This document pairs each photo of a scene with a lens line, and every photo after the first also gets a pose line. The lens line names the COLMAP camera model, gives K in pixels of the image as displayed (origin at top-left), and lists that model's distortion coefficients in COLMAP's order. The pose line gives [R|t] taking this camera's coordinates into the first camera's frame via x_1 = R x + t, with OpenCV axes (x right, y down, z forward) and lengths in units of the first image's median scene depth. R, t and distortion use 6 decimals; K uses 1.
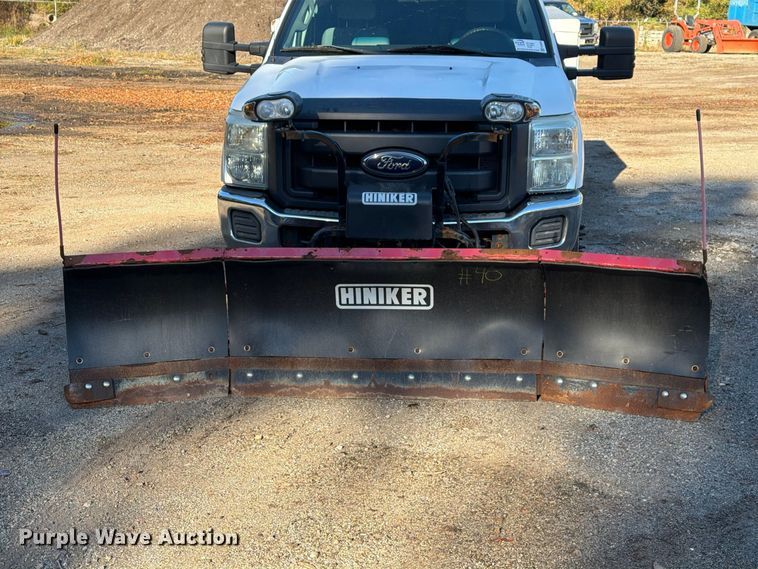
lens RADIAL K [[1196.0, 0, 379.0], [0, 1196.0, 284.5], [0, 0, 1]] dist [0.136102, -0.023717]
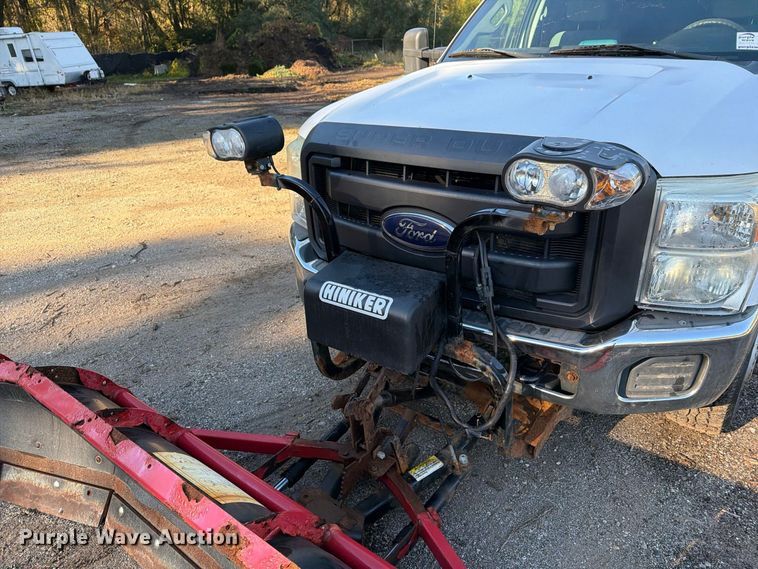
lens RADIAL K [[543.4, 0, 379.8], [0, 543.4, 292.9], [0, 0, 1]] dist [0.002528, -0.001362]
pose [[0.833154, 0.201782, -0.514916, 0.165533], [-0.089022, 0.967853, 0.235235, -0.142656], [0.545830, -0.150148, 0.824333, 0.764275]]
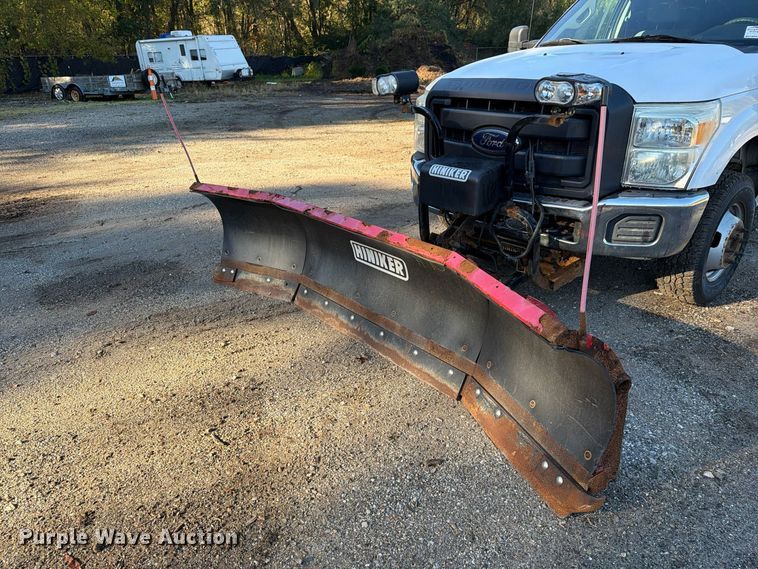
lens RADIAL K [[526.1, 0, 377.8], [0, 526.1, 285.9], [0, 0, 1]] dist [0.045560, -0.057529]
pose [[0.696330, 0.273490, -0.663572, 0.312829], [-0.143034, 0.958886, 0.245109, -0.080401], [0.703325, -0.075763, 0.706820, 0.593164]]
